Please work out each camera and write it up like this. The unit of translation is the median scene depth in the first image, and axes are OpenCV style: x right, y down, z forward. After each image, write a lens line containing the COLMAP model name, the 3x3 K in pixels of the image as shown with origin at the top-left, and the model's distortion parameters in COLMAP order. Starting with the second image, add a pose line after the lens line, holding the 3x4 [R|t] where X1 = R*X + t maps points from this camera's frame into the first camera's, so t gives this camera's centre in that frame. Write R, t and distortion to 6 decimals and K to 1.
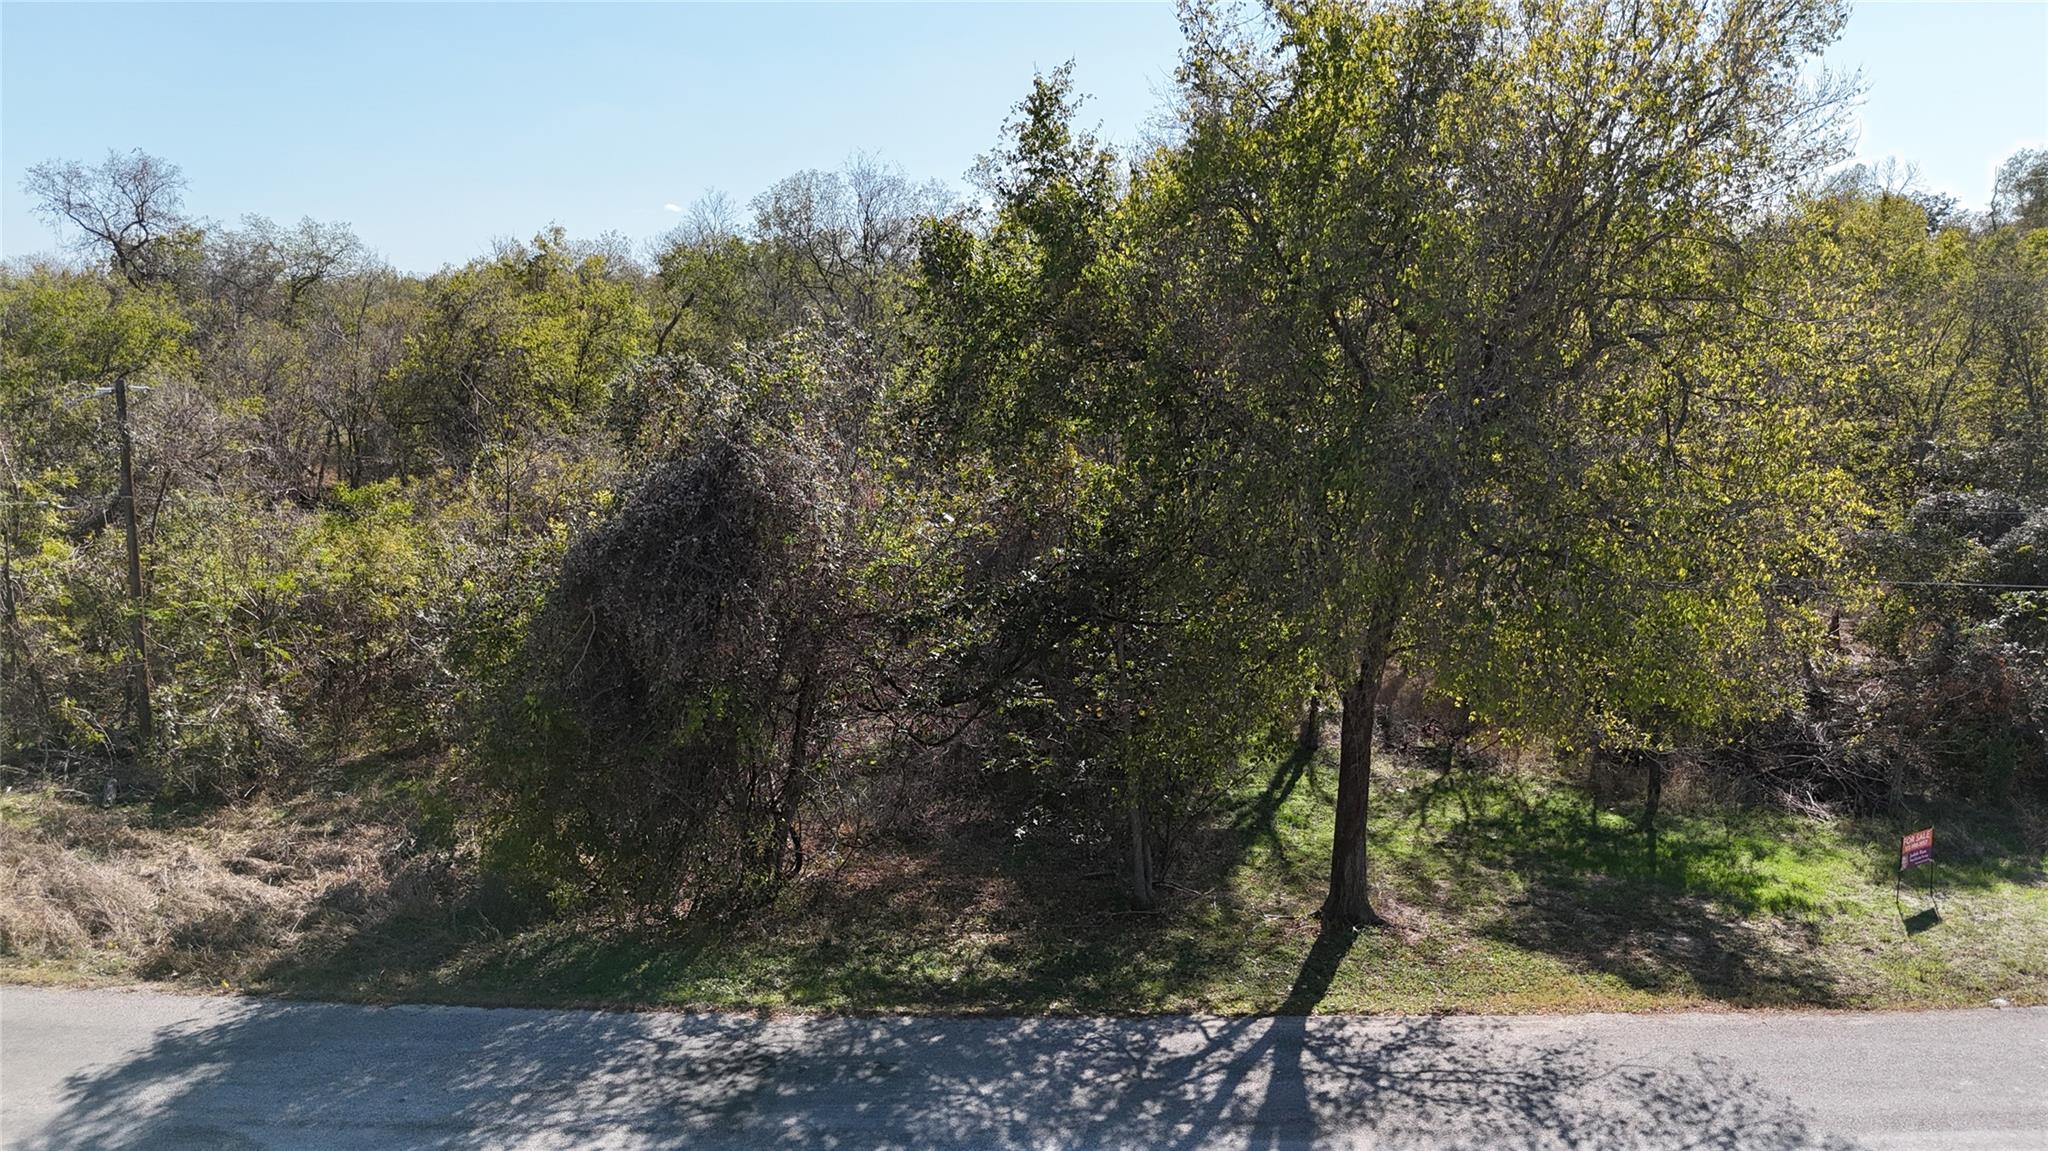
lens RADIAL K [[1505.6, 0, 1010.0], [0, 1505.6, 560.5], [0, 0, 1]] dist [0.077676, -0.082636]
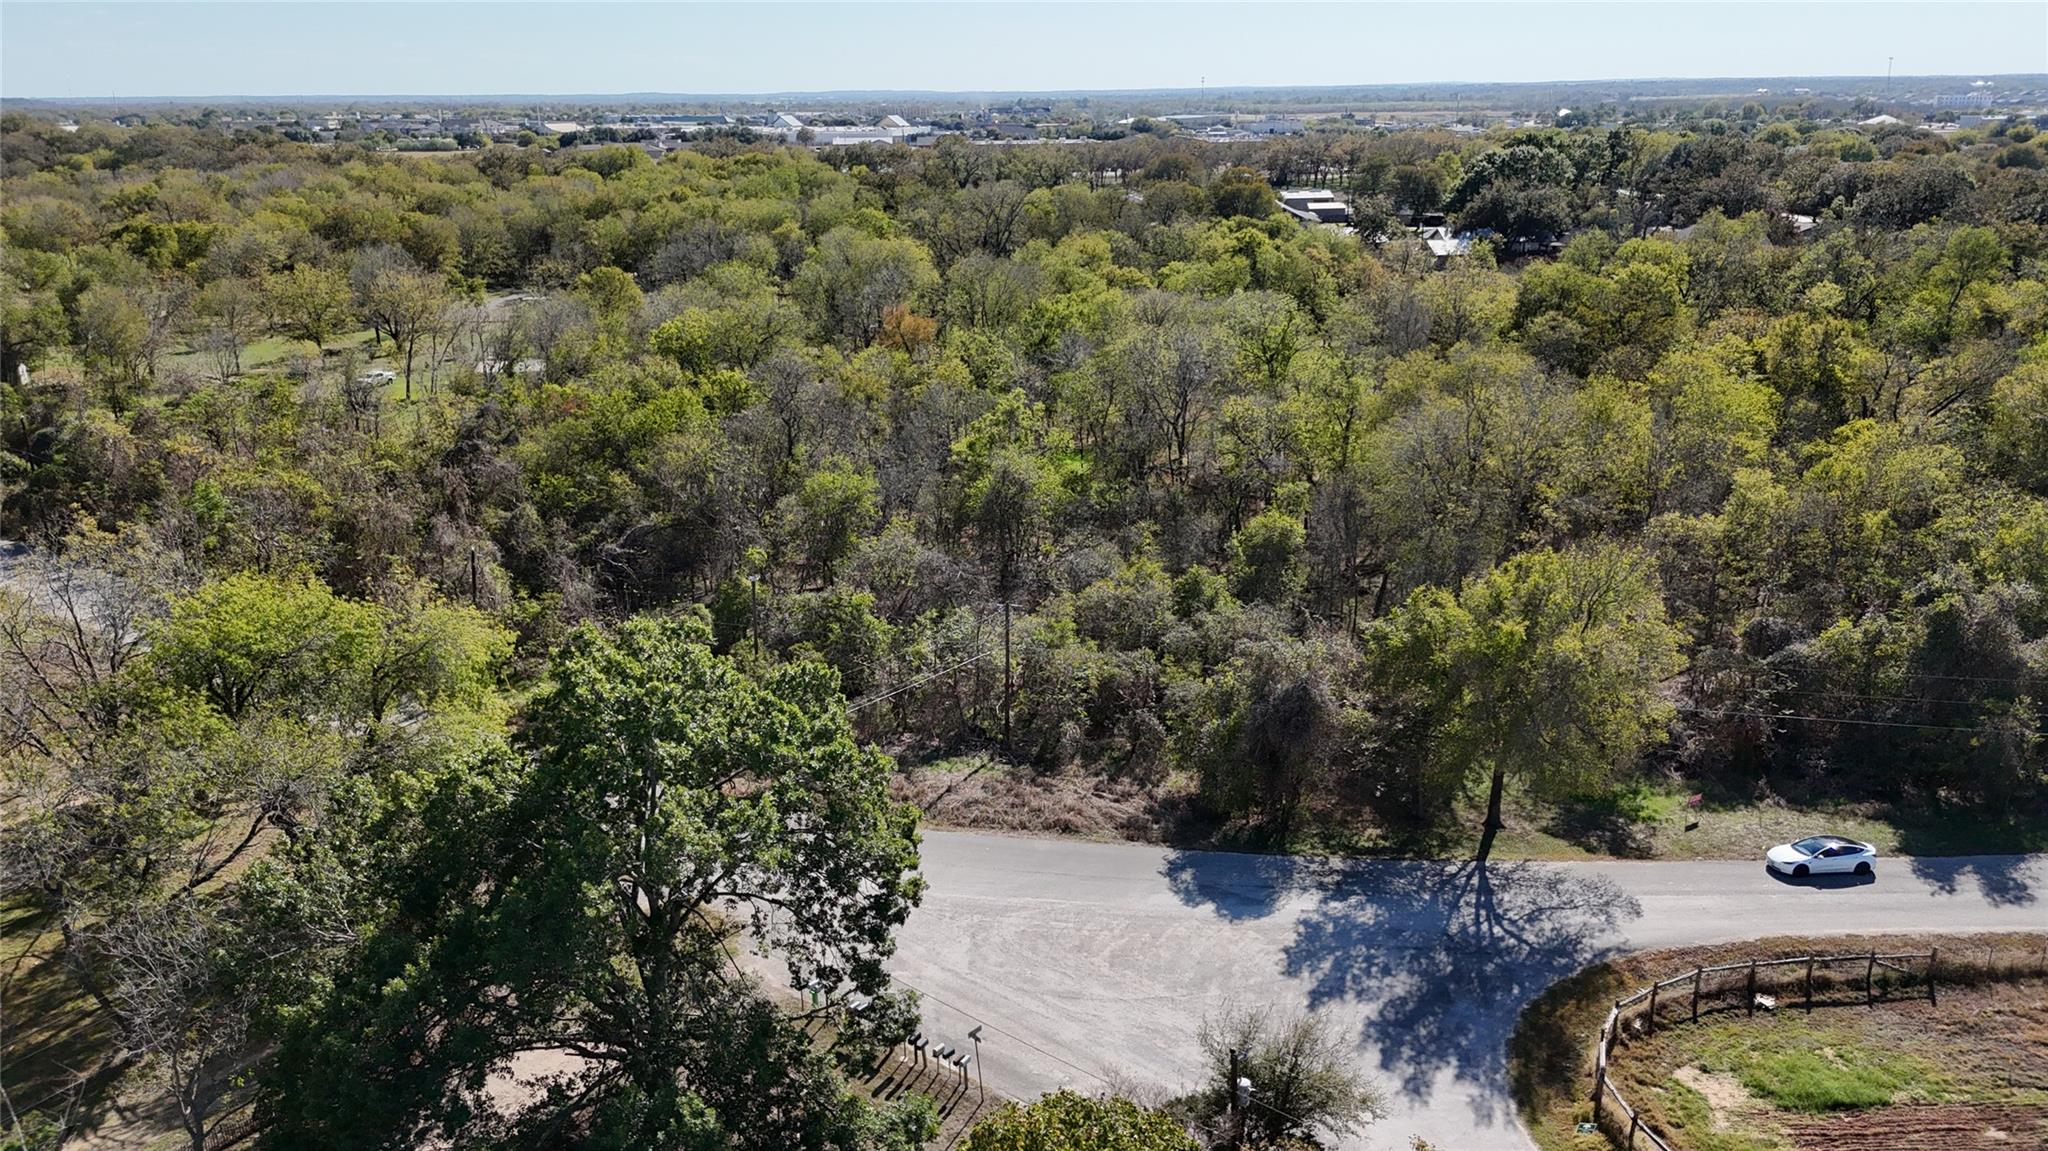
lens RADIAL K [[1505.6, 0, 1034.0], [0, 1505.6, 568.7], [0, 0, 1]] dist [0.077676, -0.082636]
pose [[0.999563, 0.007615, -0.028578, -0.564189], [-0.003191, 0.988412, 0.151761, -0.669464], [0.029403, -0.151604, 0.988004, -1.782970]]
